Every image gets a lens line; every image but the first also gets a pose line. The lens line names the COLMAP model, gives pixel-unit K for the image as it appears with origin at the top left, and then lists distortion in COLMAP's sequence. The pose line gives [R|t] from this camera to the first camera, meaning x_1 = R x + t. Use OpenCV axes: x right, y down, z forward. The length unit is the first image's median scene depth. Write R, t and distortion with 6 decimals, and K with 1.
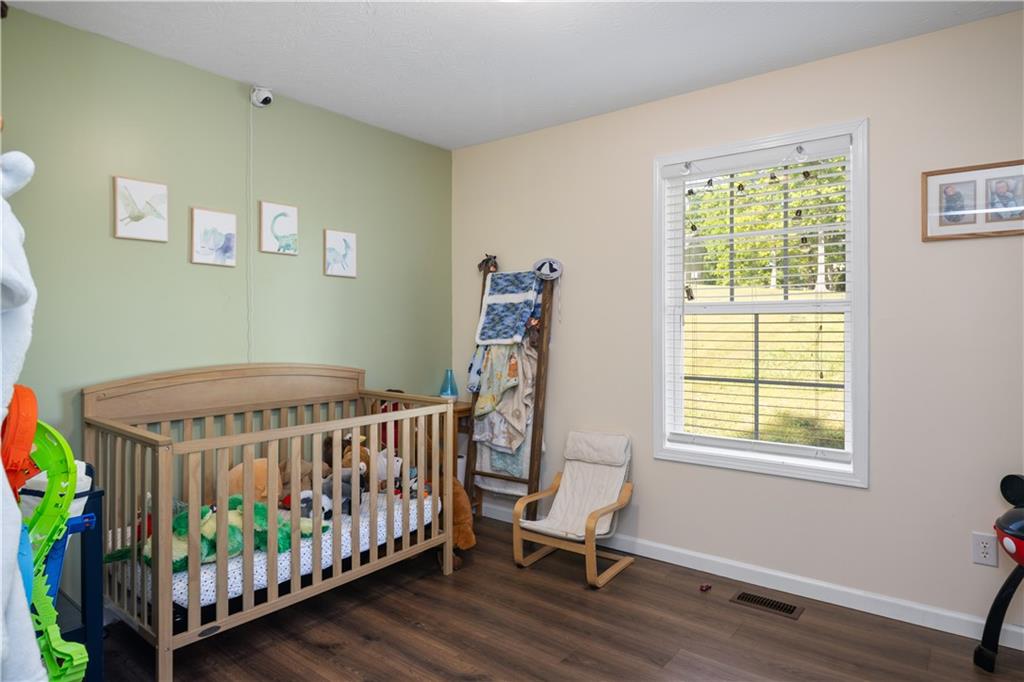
lens RADIAL K [[620.2, 0, 509.8], [0, 620.2, 336.4], [0, 0, 1]] dist [-0.005114, -0.001361]
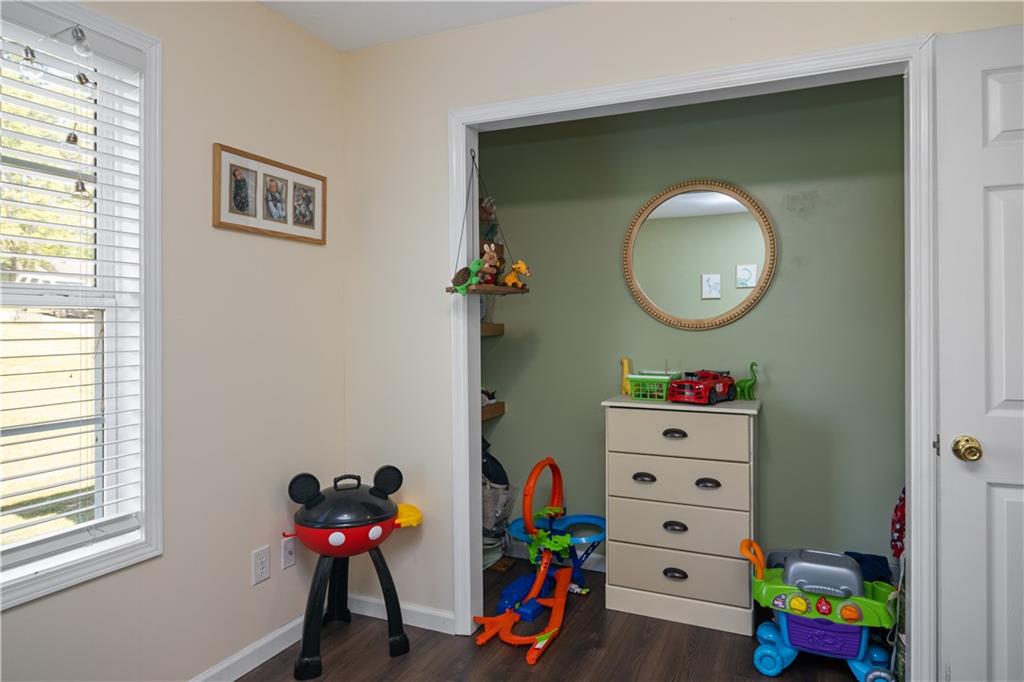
lens RADIAL K [[620.2, 0, 509.8], [0, 620.2, 336.4], [0, 0, 1]] dist [-0.005114, -0.001361]
pose [[-0.228492, -0.017816, 0.973383, -0.230765], [0.020574, 0.999521, 0.023124, -0.018445], [-0.973328, 0.025310, -0.228016, 0.814083]]
